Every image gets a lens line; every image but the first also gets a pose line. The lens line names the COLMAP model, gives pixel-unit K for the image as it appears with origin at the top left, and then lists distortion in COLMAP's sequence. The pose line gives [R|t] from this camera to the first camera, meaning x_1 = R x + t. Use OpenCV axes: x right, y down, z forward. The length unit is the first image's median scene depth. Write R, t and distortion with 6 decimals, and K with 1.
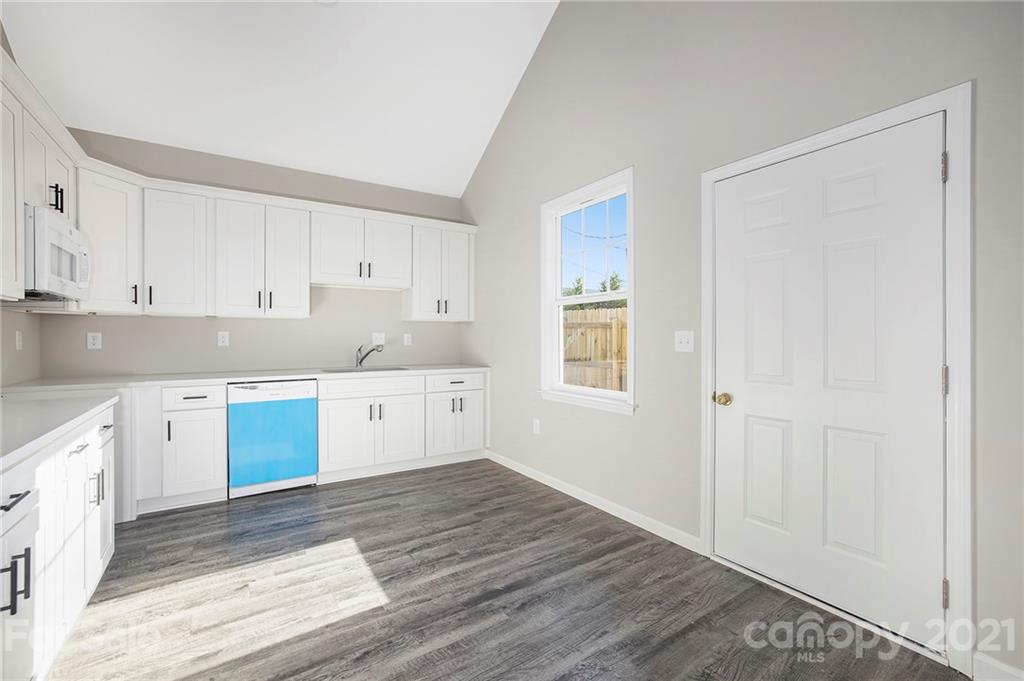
lens RADIAL K [[444.0, 0, 505.1], [0, 444.0, 338.1], [0, 0, 1]] dist [-0.033779, 0.001039]
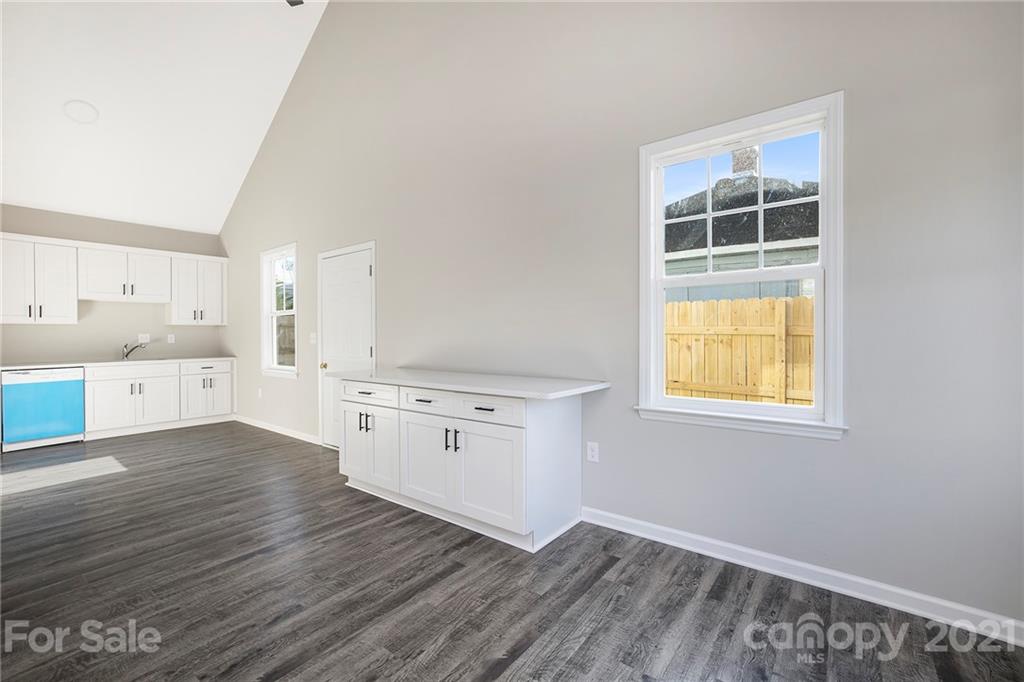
lens RADIAL K [[443.7, 0, 513.4], [0, 443.7, 335.8], [0, 0, 1]] dist [-0.033072, 0.013894]
pose [[0.941383, -0.008156, 0.337242, 0.427817], [0.007634, 0.999967, 0.002873, -0.000950], [-0.337254, -0.000130, 0.941414, -0.834753]]
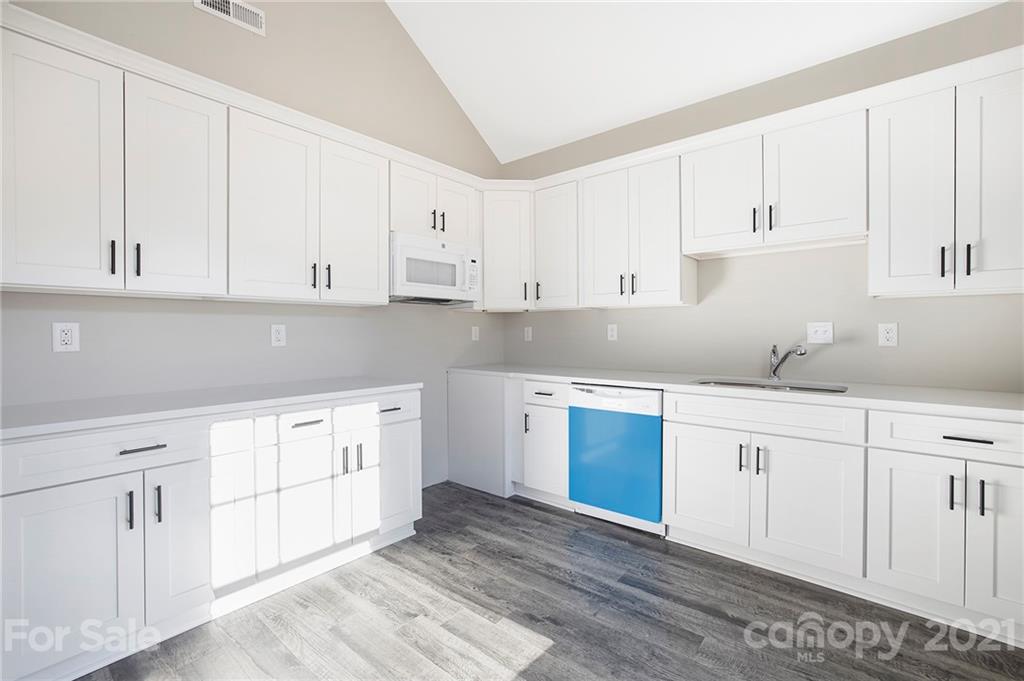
lens RADIAL K [[444.0, 0, 505.1], [0, 444.0, 338.1], [0, 0, 1]] dist [-0.033779, 0.001039]
pose [[0.281864, 0.011720, -0.959383, 0.182173], [0.001878, 0.999917, 0.012767, 0.000869], [0.959452, -0.005400, 0.281819, 0.580406]]
